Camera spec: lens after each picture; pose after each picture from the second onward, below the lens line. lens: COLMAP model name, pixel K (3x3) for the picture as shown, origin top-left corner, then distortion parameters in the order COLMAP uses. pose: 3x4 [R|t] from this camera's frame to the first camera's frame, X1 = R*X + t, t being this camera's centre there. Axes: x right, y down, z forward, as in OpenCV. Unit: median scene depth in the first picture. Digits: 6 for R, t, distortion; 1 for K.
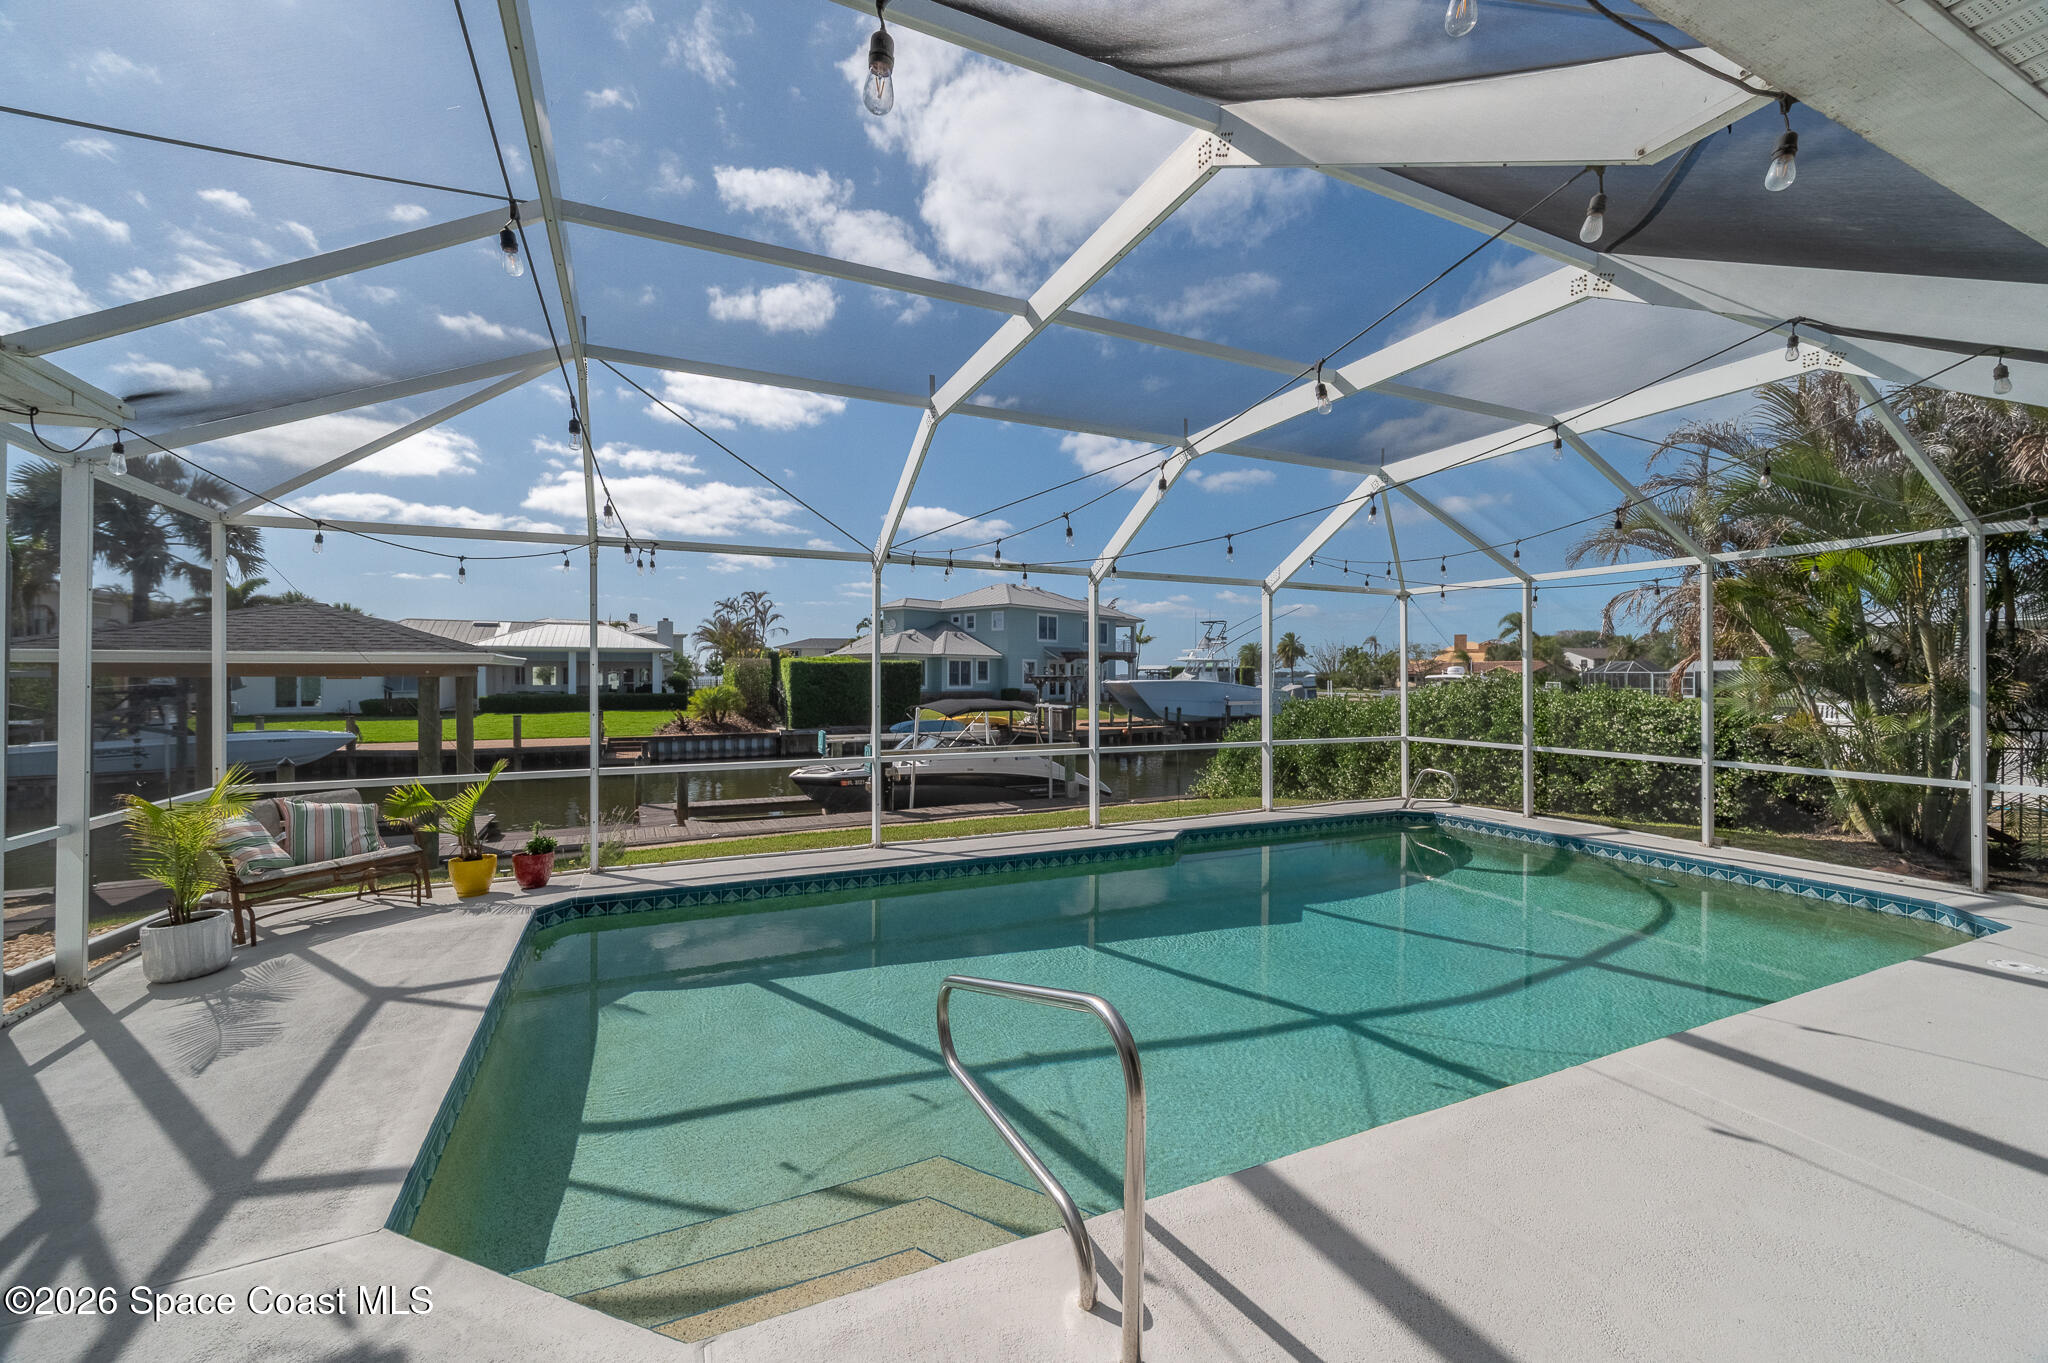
lens RADIAL K [[818.5, 0, 1050.9], [0, 818.5, 668.7], [0, 0, 1]] dist [-0.000973, 0.000041]
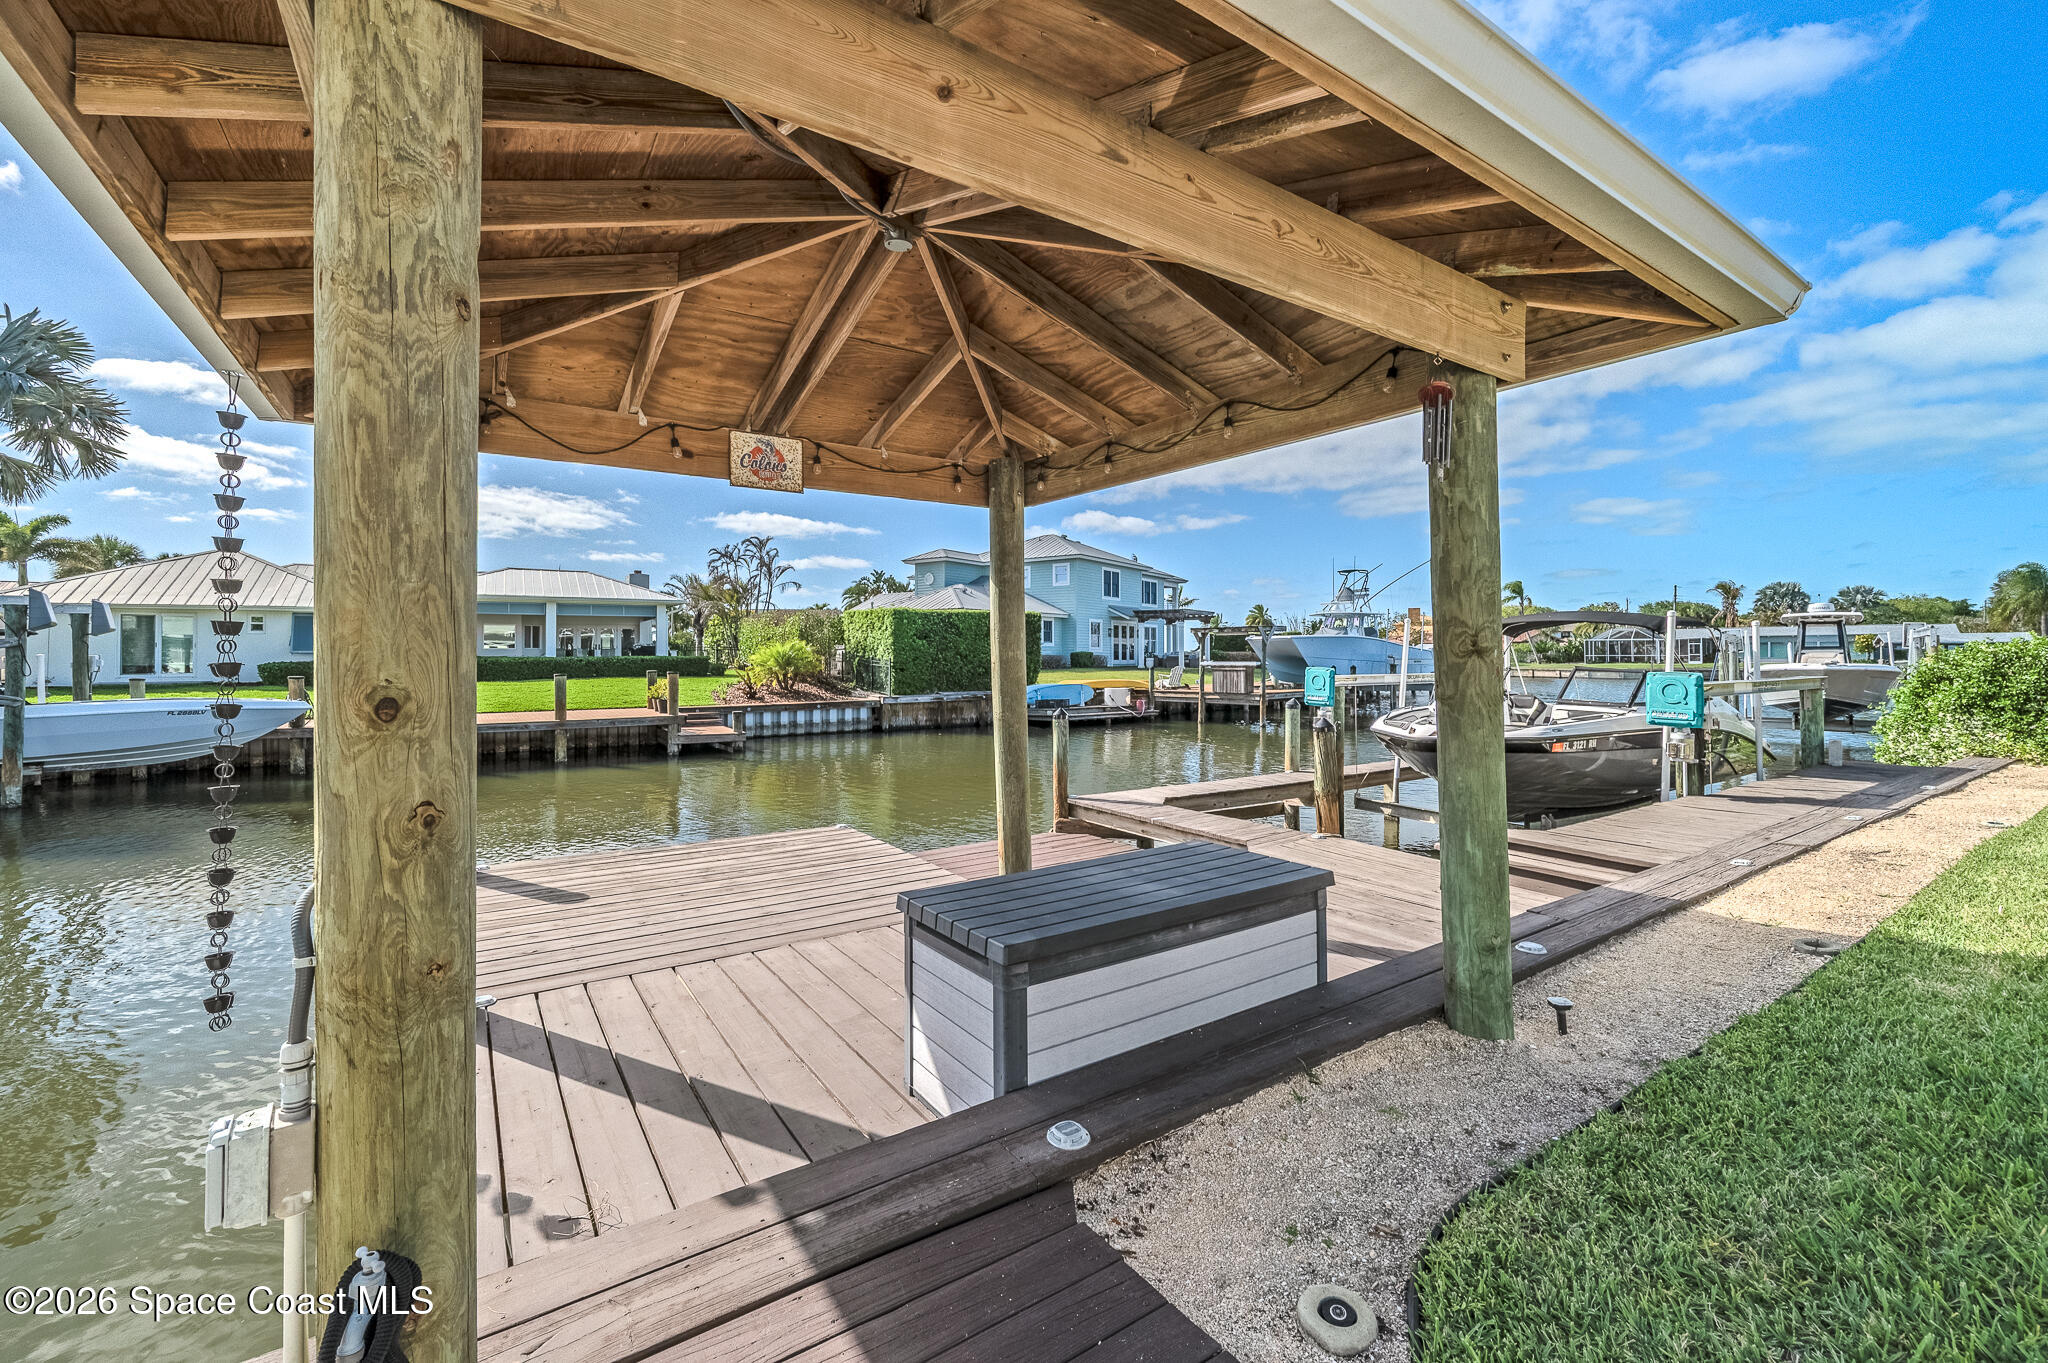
lens RADIAL K [[818.5, 0, 1049.8], [0, 818.5, 654.6], [0, 0, 1]] dist [-0.000973, 0.000041]
pose [[0.989830, -0.003106, 0.142222, -0.291774], [0.002675, 0.999991, 0.003226, 0.033851], [-0.142231, -0.002813, 0.989829, 0.218898]]
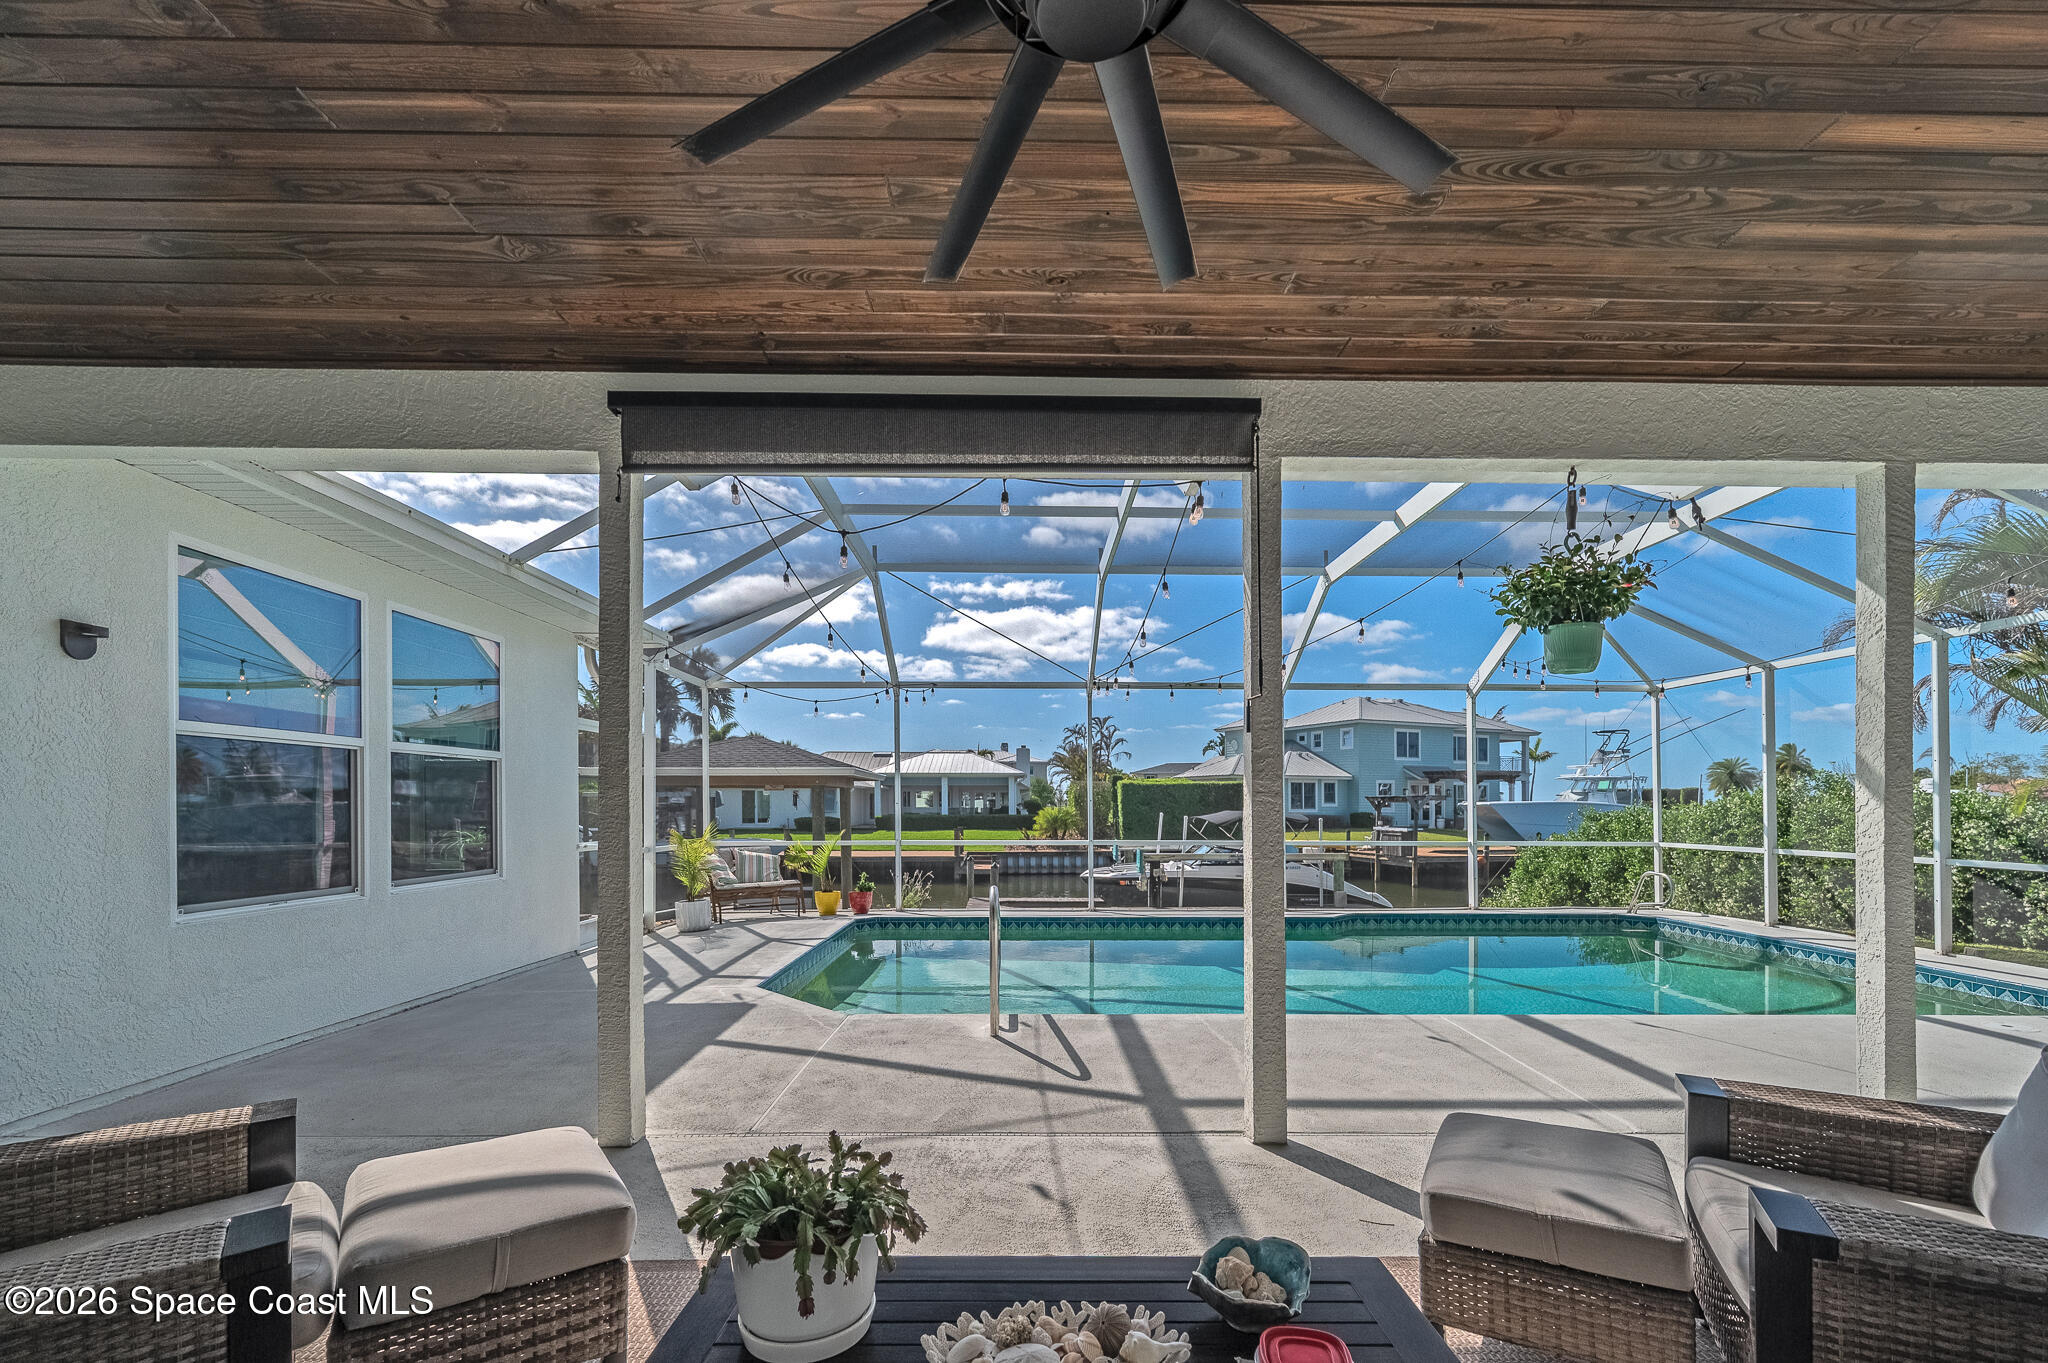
lens RADIAL K [[891.8, 0, 1052.1], [0, 891.8, 793.5], [0, 0, 1]] dist [0.002176, 0.000283]
pose [[0.910382, -0.004371, -0.413747, 0.070524], [0.002973, 0.999987, -0.004024, 0.009021], [0.413759, 0.002434, 0.910383, -0.068250]]
